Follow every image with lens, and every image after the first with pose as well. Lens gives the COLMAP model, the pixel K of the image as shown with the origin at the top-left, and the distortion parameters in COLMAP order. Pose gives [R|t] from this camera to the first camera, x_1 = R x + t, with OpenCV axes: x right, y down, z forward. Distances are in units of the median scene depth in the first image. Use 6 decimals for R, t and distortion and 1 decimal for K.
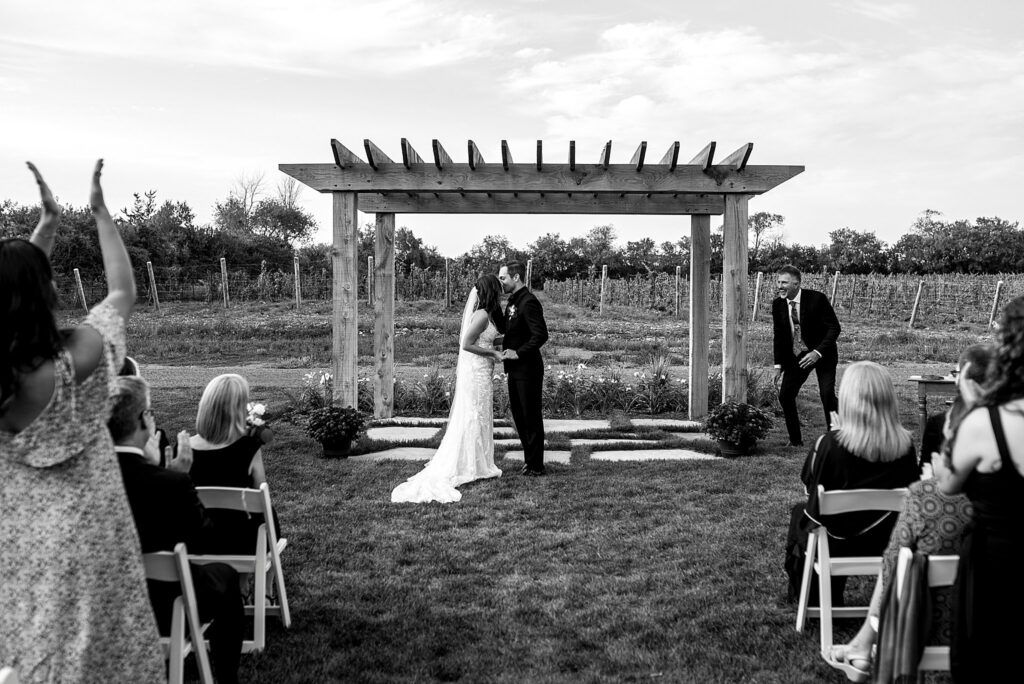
lens RADIAL K [[1029.1, 0, 512.1], [0, 1029.1, 300.0], [0, 0, 1]] dist [-0.021943, -0.009673]
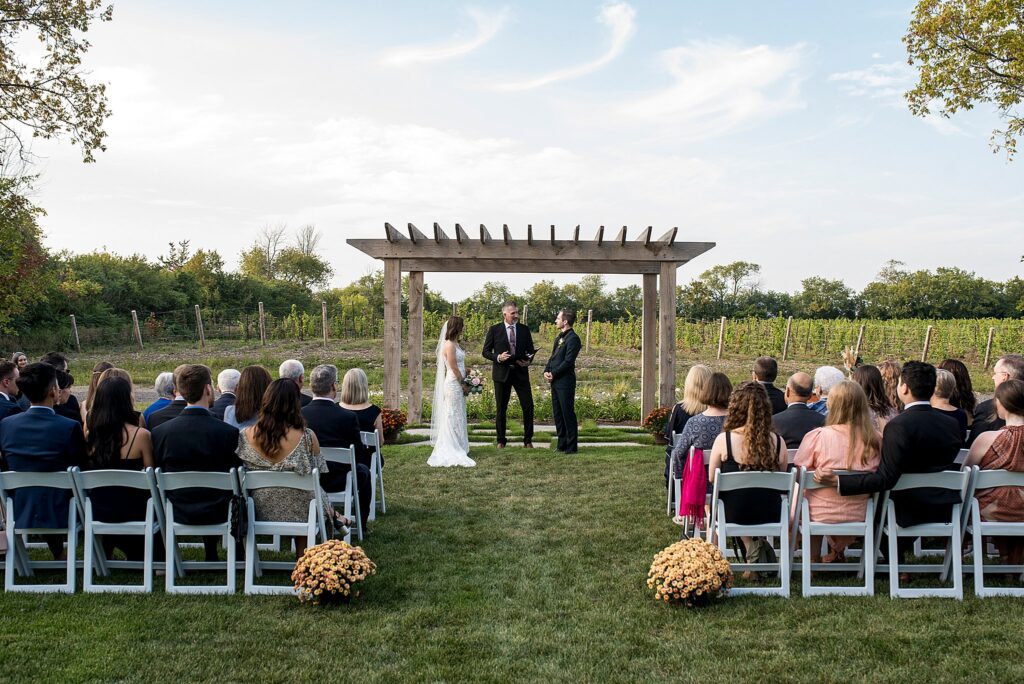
lens RADIAL K [[1035.6, 0, 512.0], [0, 1035.6, 342.0], [0, 0, 1]] dist [-0.021387, -0.011446]
pose [[0.999984, 0.005318, 0.001797, -0.000054], [-0.005316, 0.999985, -0.001159, 0.004162], [-0.001803, 0.001150, 0.999998, -0.169502]]
